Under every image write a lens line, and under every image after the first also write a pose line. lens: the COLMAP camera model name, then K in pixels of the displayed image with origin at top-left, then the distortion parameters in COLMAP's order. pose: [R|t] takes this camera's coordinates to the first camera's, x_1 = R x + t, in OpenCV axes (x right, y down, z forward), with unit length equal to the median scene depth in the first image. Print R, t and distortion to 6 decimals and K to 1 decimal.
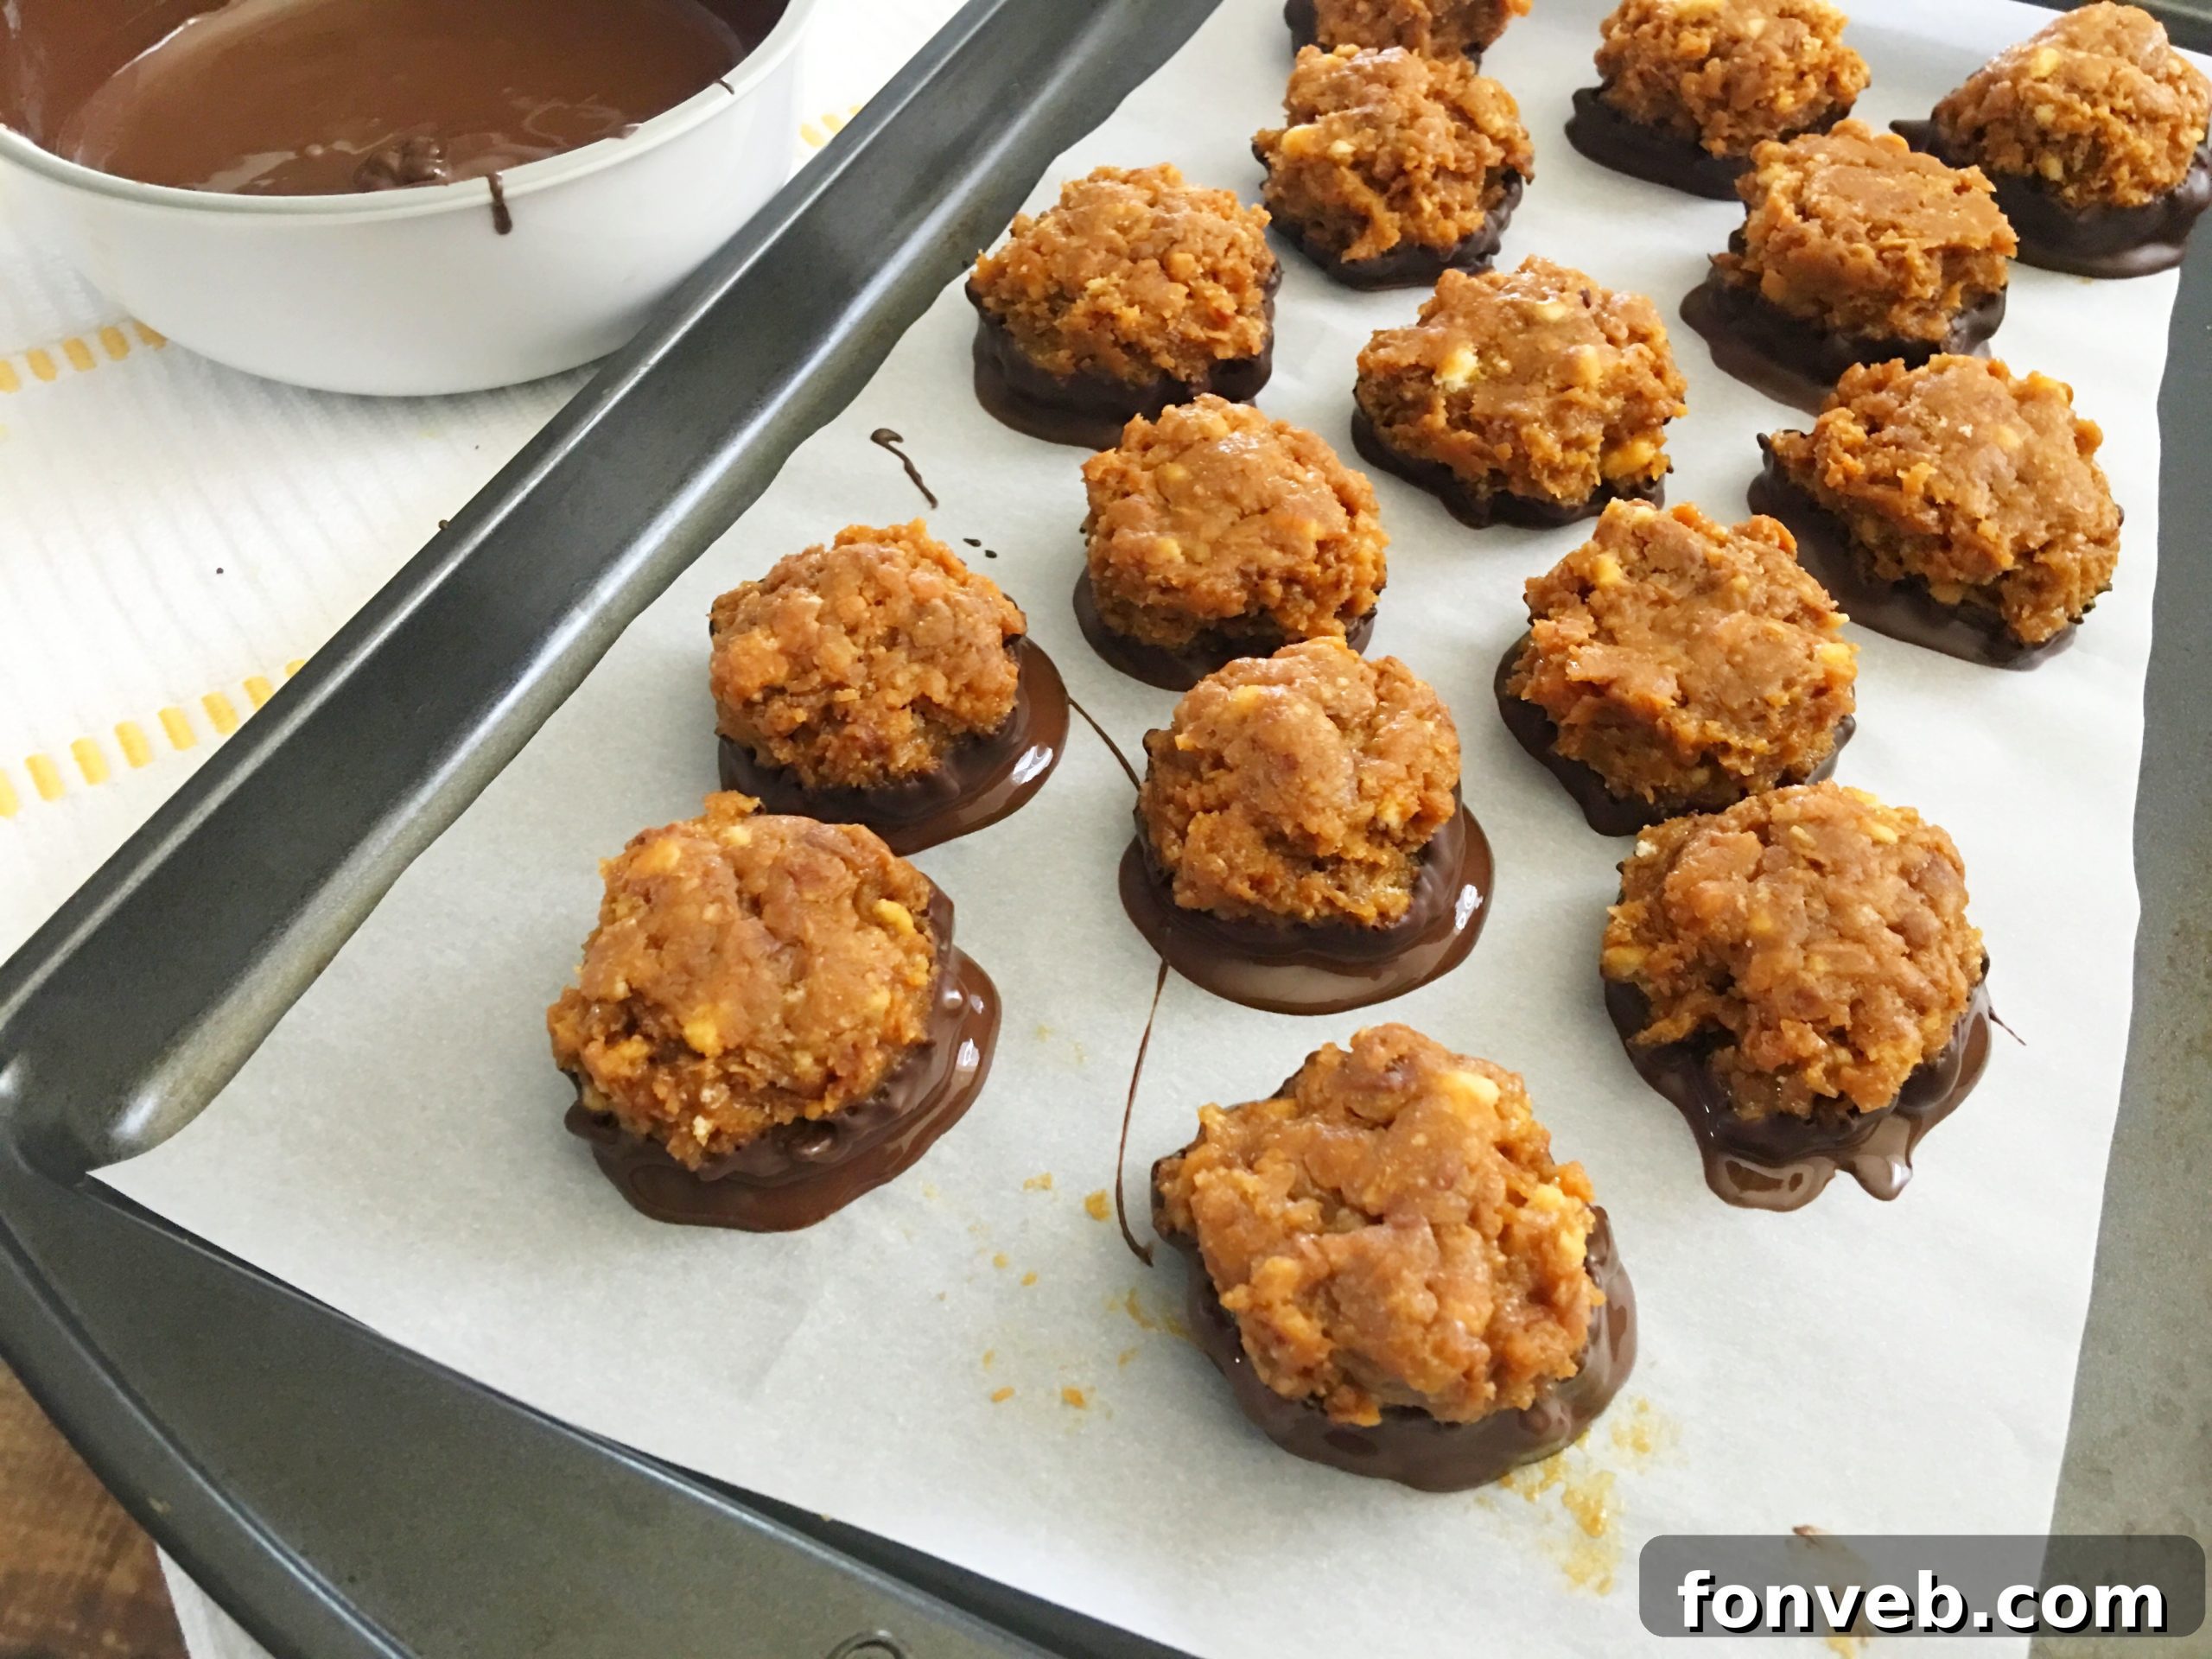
lens RADIAL K [[1840.9, 0, 1106.0], [0, 1840.9, 829.5], [0, 0, 1]] dist [0.065777, -0.111930]
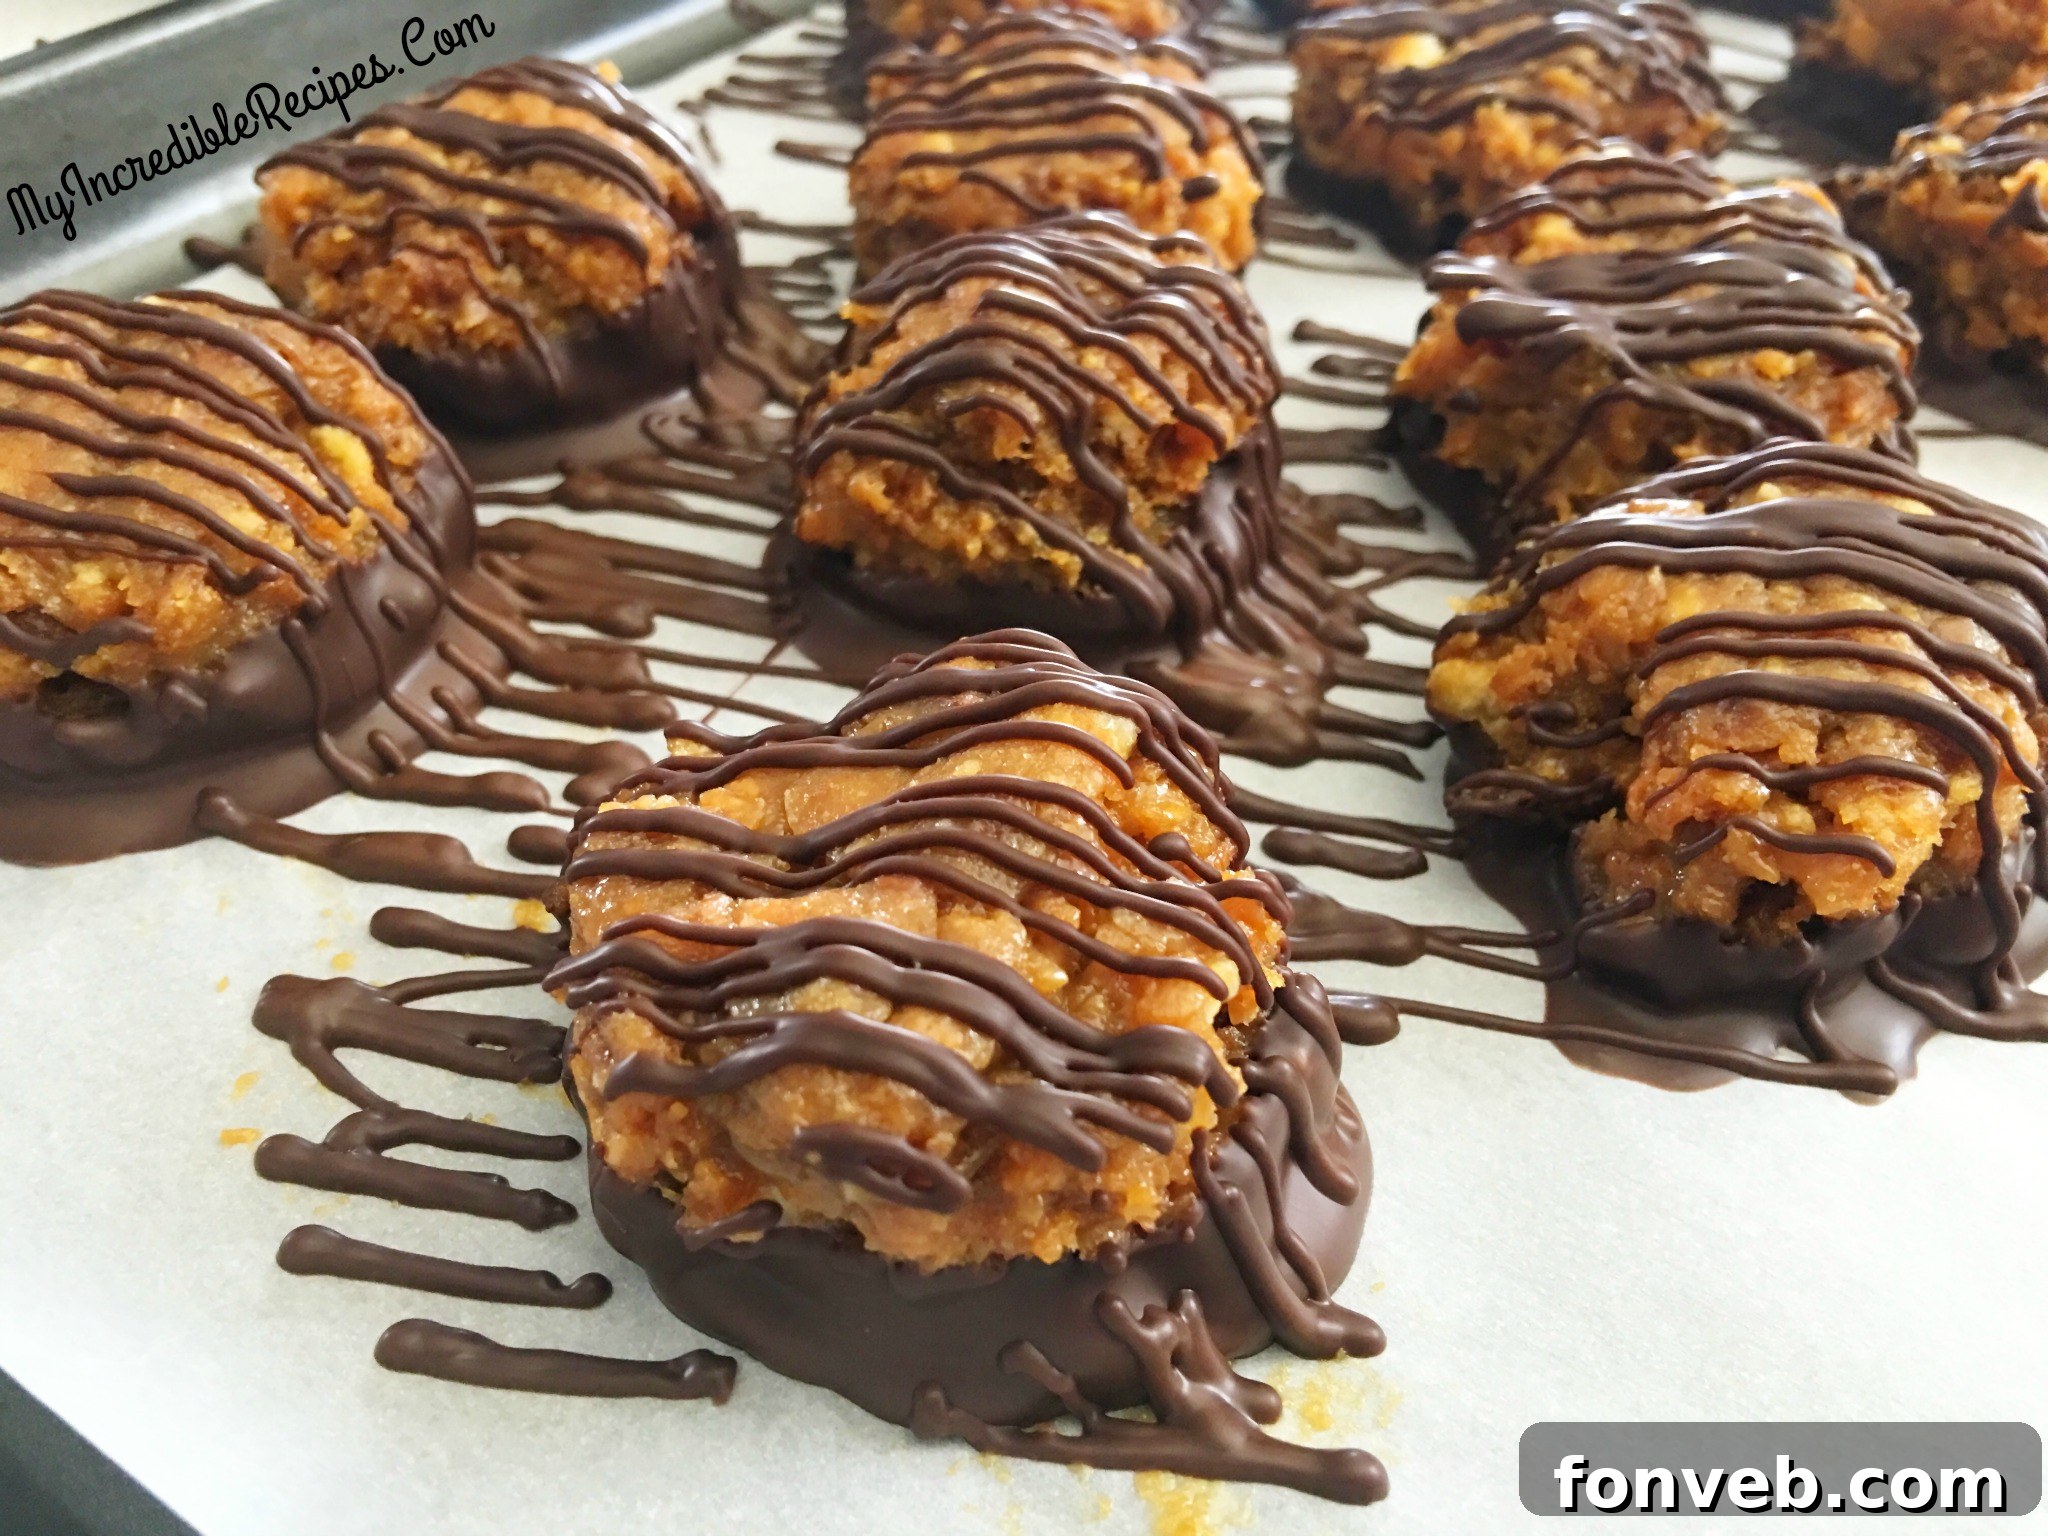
lens RADIAL K [[1757.2, 0, 1022.1], [0, 1757.2, 795.3], [0, 0, 1]] dist [0.052235, -0.121720]
pose [[0.981223, 0.130722, -0.141823, 0.187968], [-0.149737, 0.979752, -0.132910, 0.175138], [0.121577, 0.151650, 0.980929, 0.343309]]
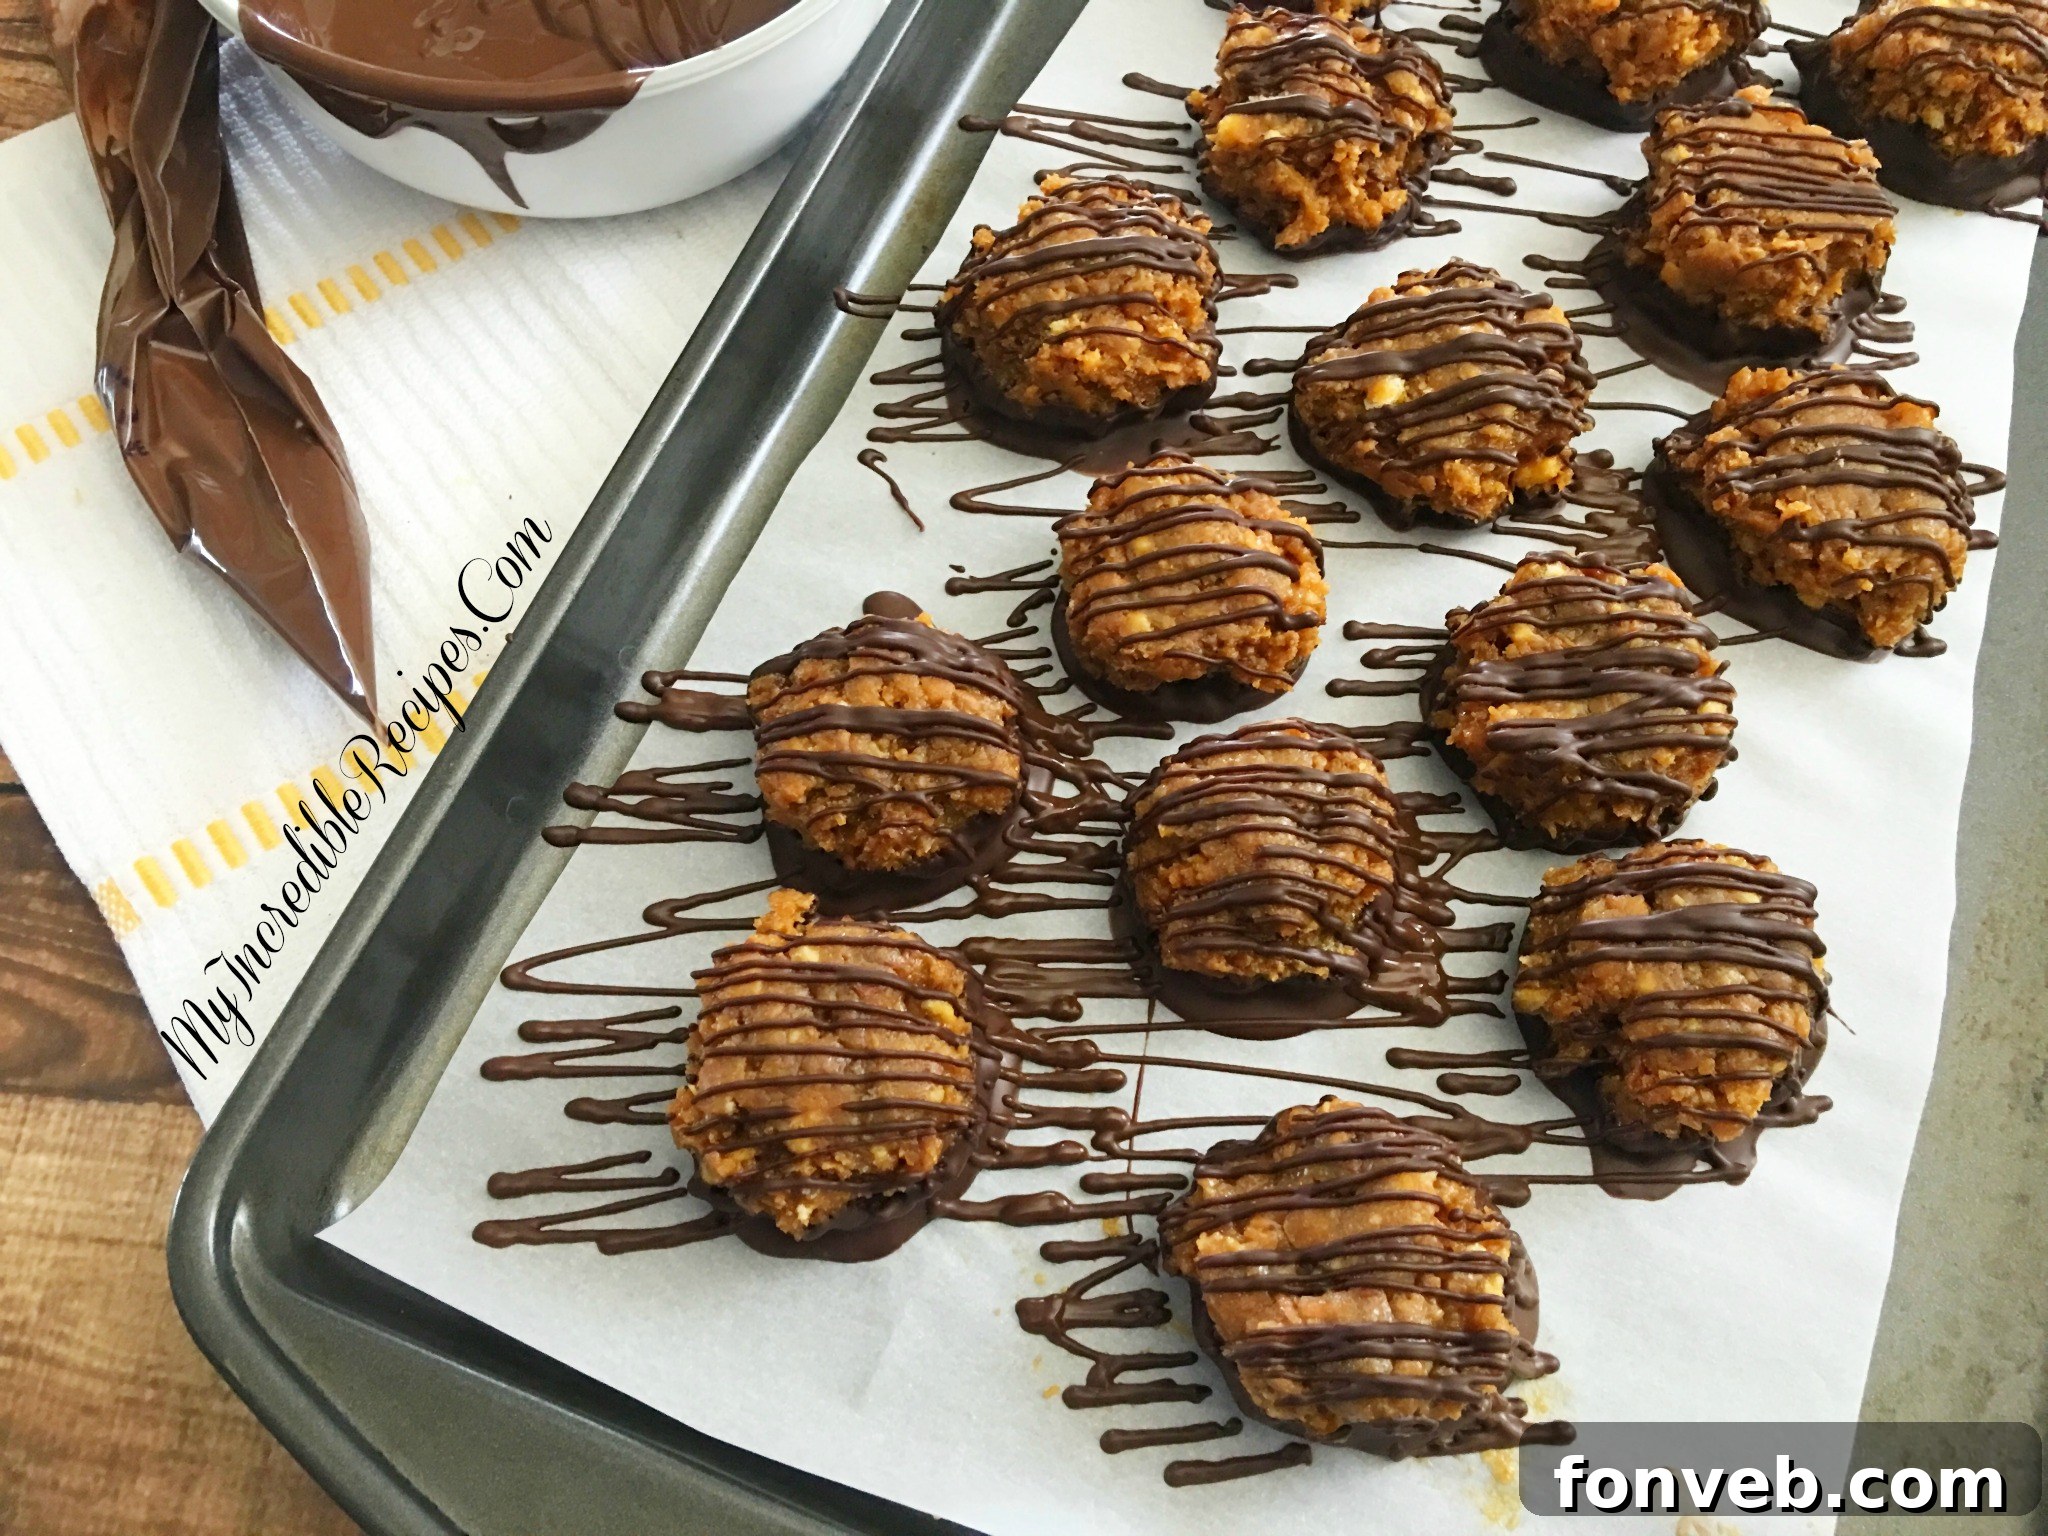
lens RADIAL K [[1704.4, 0, 1024.0], [0, 1704.4, 768.0], [0, 0, 1]] dist [0.065777, -0.111930]
pose [[0.999023, -0.043826, 0.005720, -0.046325], [0.041339, 0.972328, 0.229933, -0.295979], [-0.015638, -0.229472, 0.973190, -0.052869]]
